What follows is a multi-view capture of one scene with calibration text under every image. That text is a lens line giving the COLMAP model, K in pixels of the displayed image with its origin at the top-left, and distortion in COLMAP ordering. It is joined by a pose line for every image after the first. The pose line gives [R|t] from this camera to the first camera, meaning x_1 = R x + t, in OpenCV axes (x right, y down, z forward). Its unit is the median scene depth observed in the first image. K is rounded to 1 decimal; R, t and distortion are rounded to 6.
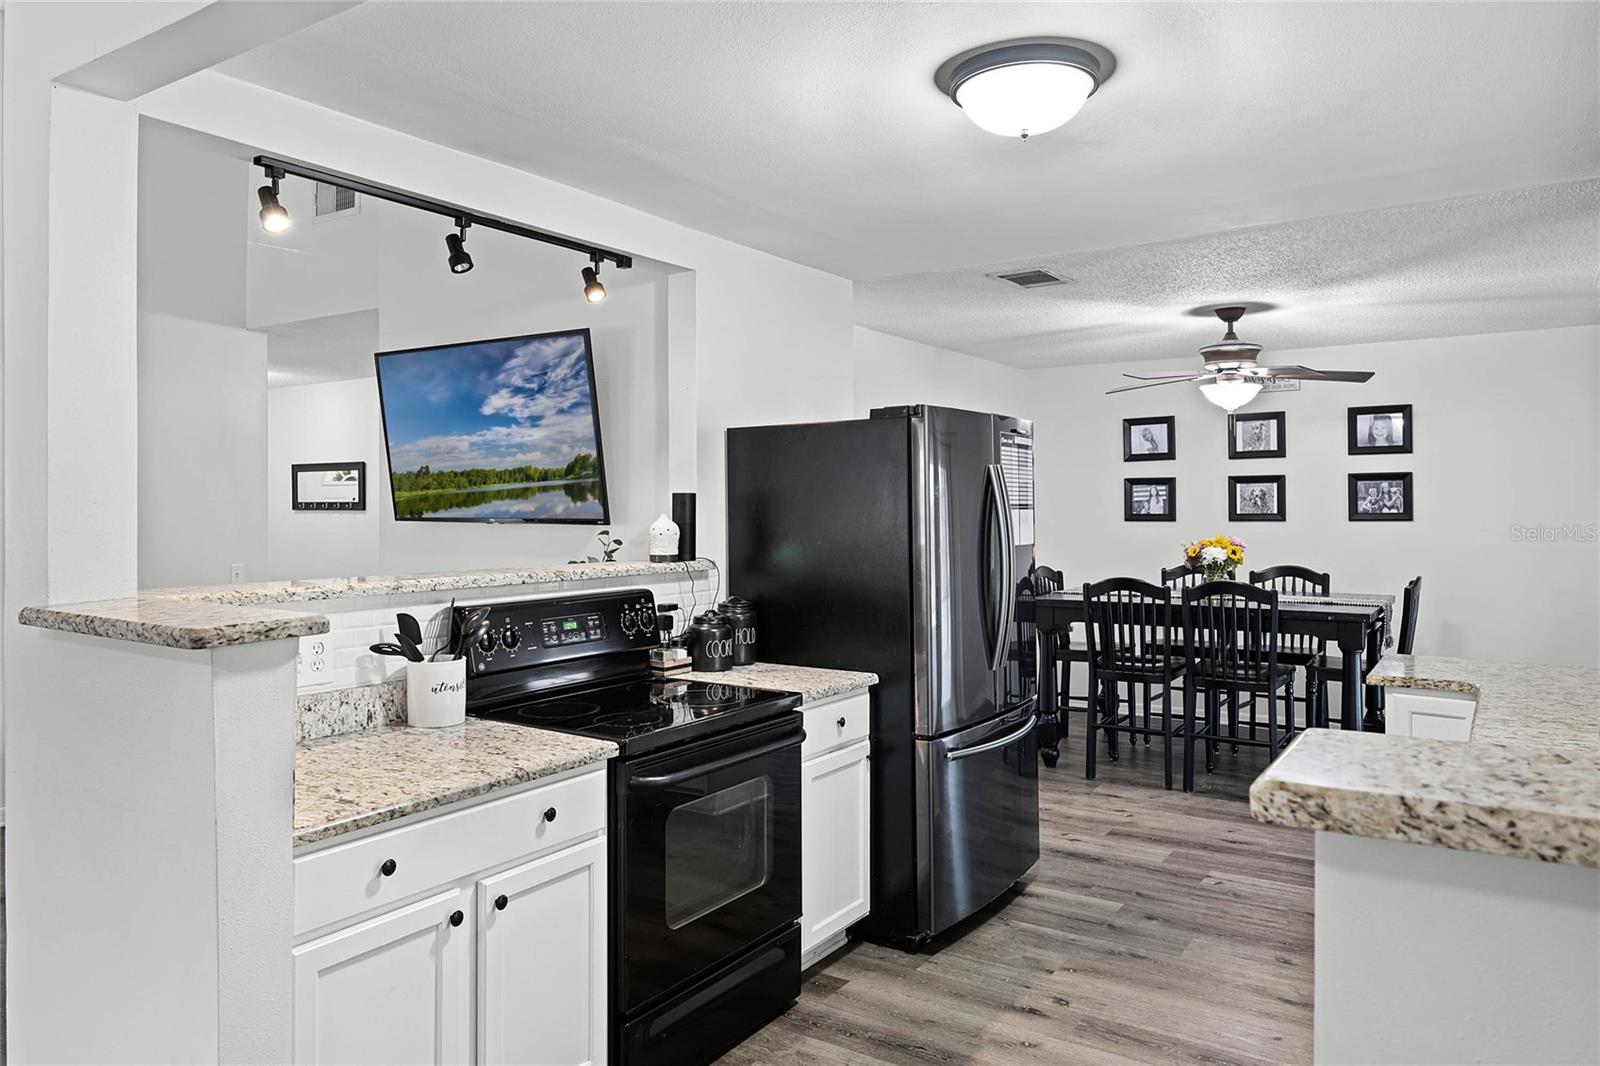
lens RADIAL K [[1095.8, 0, 795.8], [0, 1095.8, 494.8], [0, 0, 1]] dist [0.001180, 0.000590]
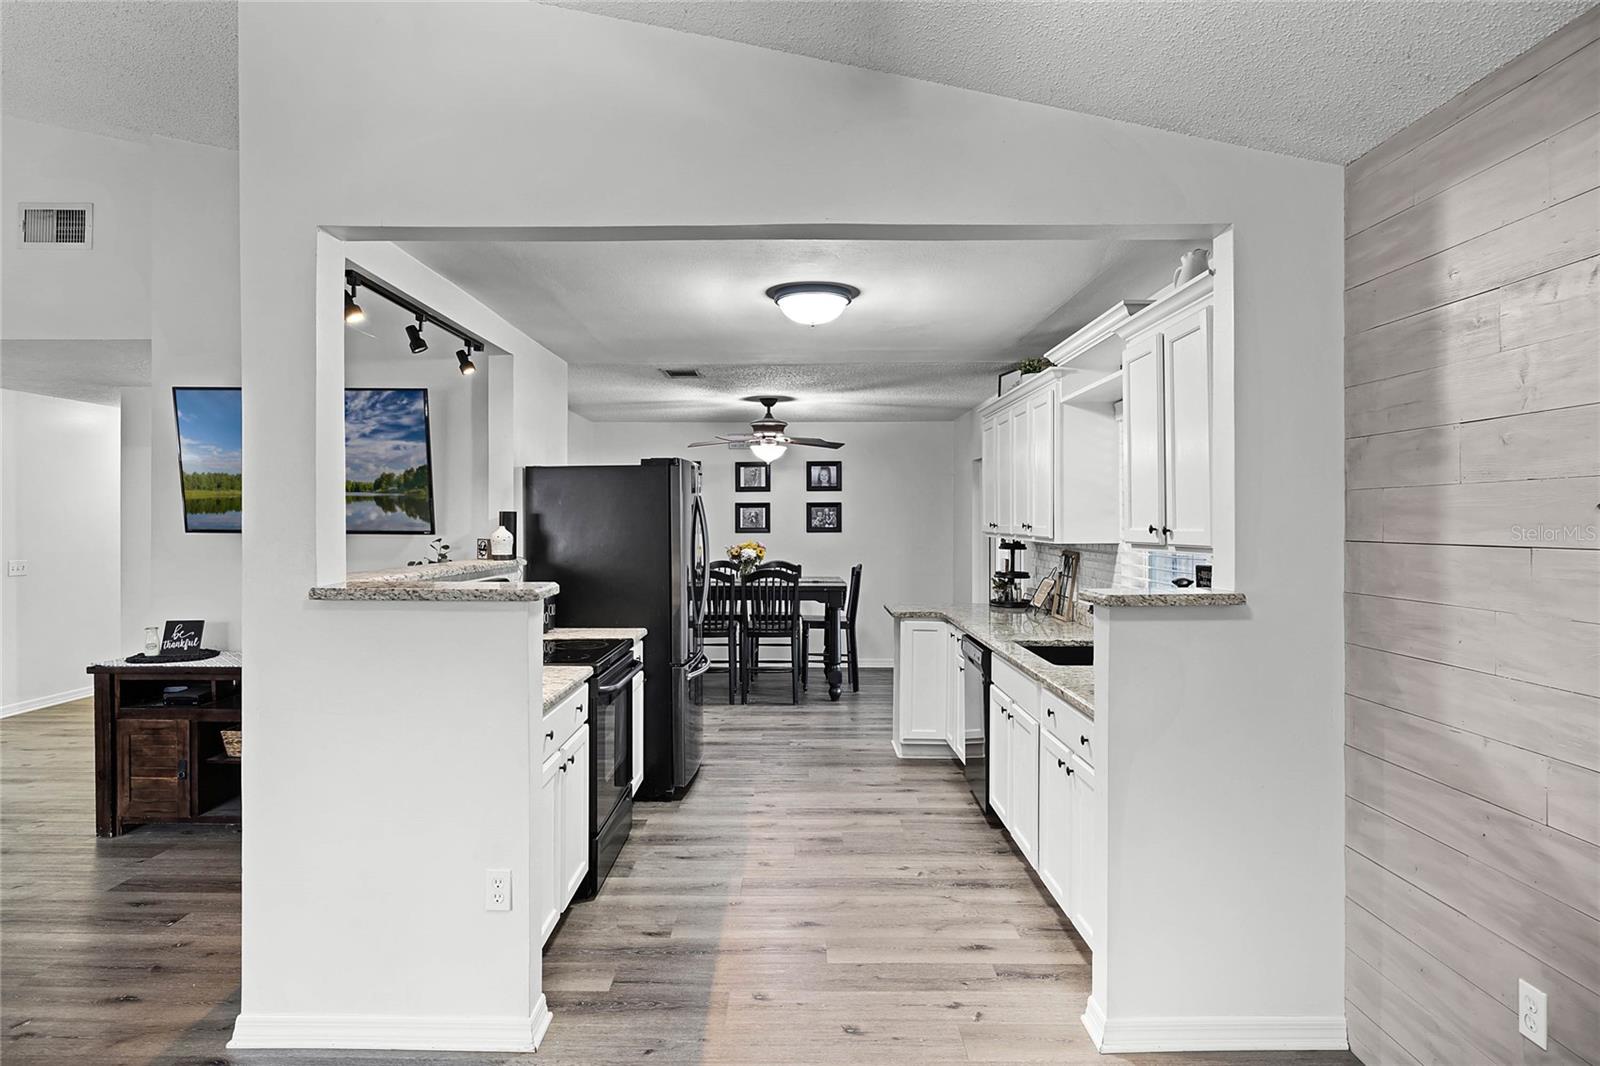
lens RADIAL K [[927.7, 0, 803.9], [0, 927.7, 519.6], [0, 0, 1]] dist [0.000645, 0.000983]
pose [[0.828819, 0.004603, 0.559498, -0.315859], [-0.008162, 0.999959, 0.003865, 0.000347], [-0.559457, -0.007770, 0.828823, -0.146963]]
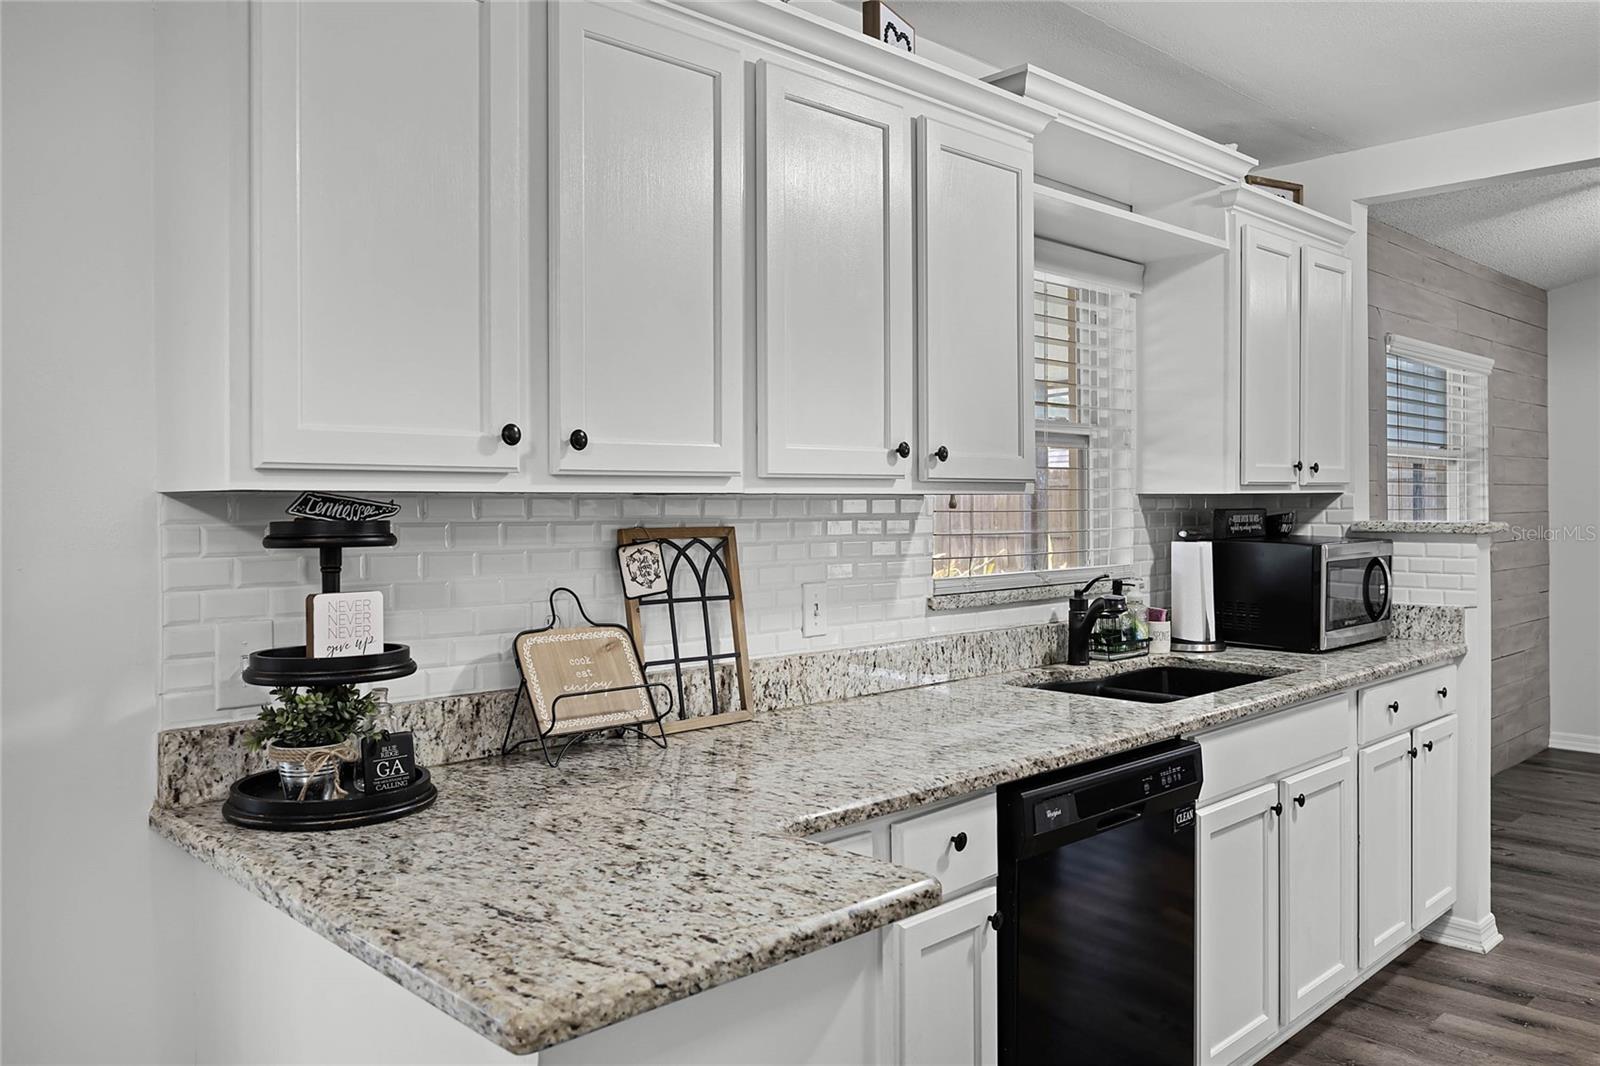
lens RADIAL K [[1196.4, 0, 803.6], [0, 1196.4, 506.7], [0, 0, 1]] dist [-0.003621, -0.003693]
pose [[-0.977366, 0.009897, 0.211325, 0.312536], [0.008893, 0.999944, -0.005701, 0.029789], [-0.211370, -0.003693, -0.977399, 0.893554]]
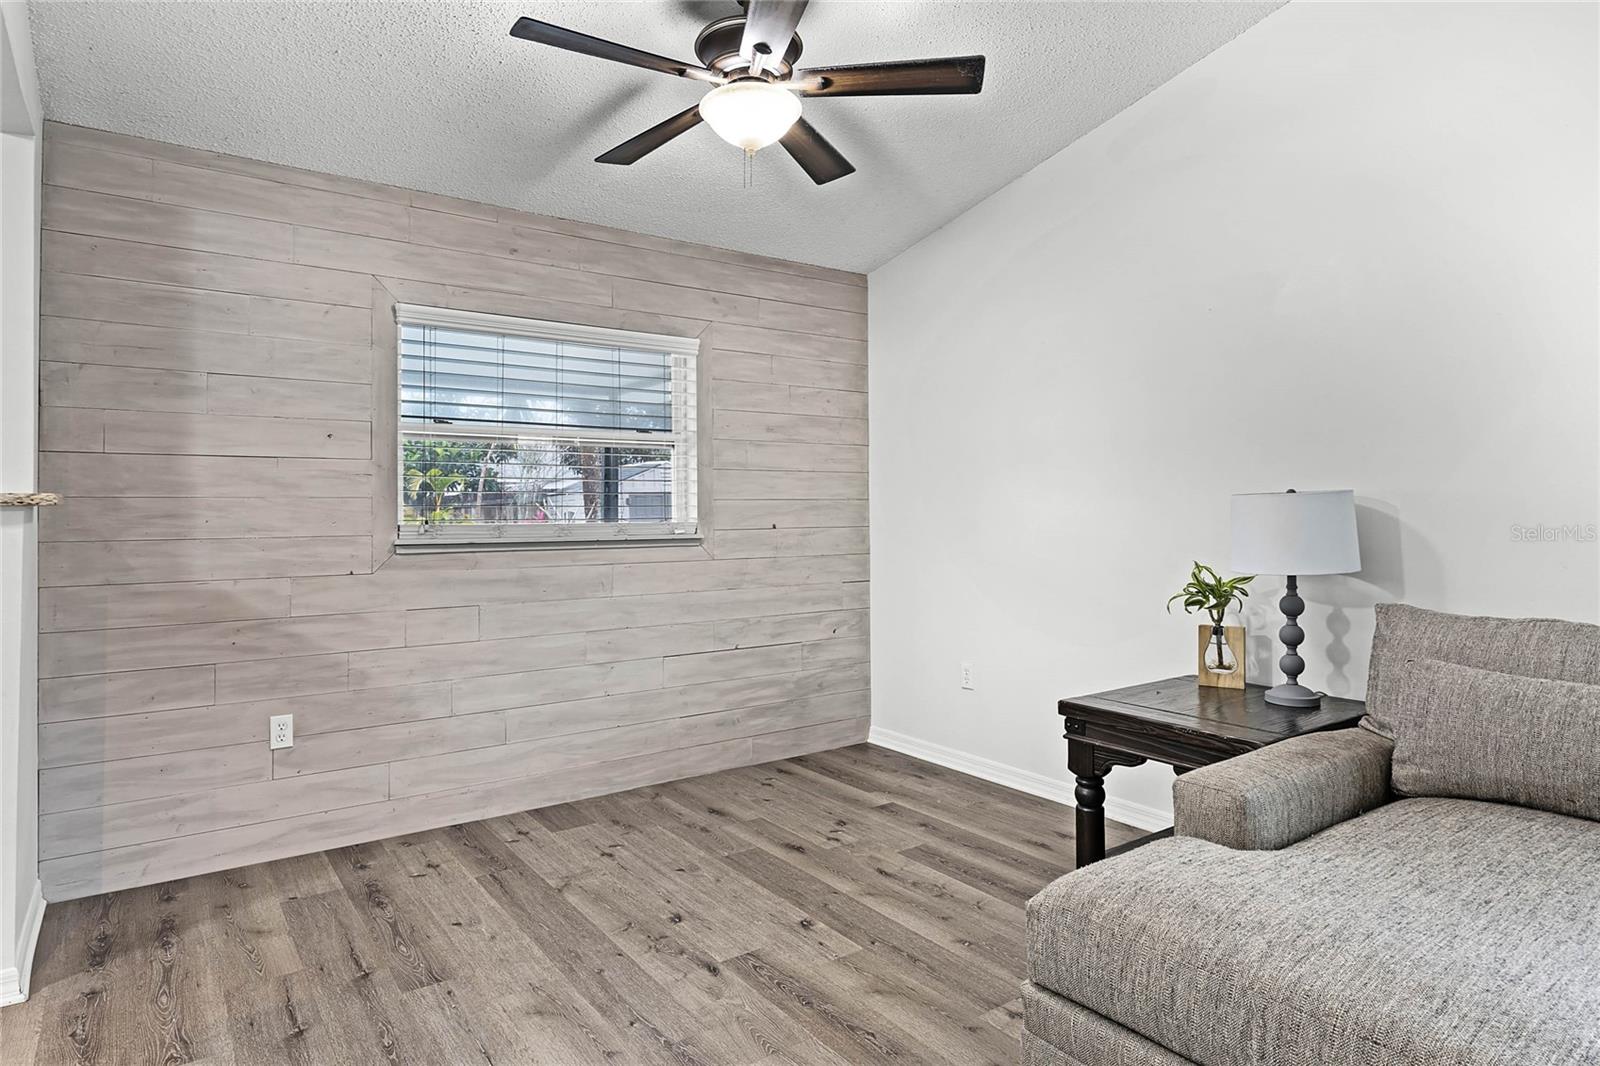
lens RADIAL K [[918.4, 0, 800.5], [0, 918.4, 502.6], [0, 0, 1]] dist [-0.000813, -0.000244]
pose [[-0.936235, 0.014271, 0.351083, -0.411913], [0.008008, 0.999782, -0.019285, 0.053716], [-0.351282, -0.015244, -0.936146, 0.428889]]
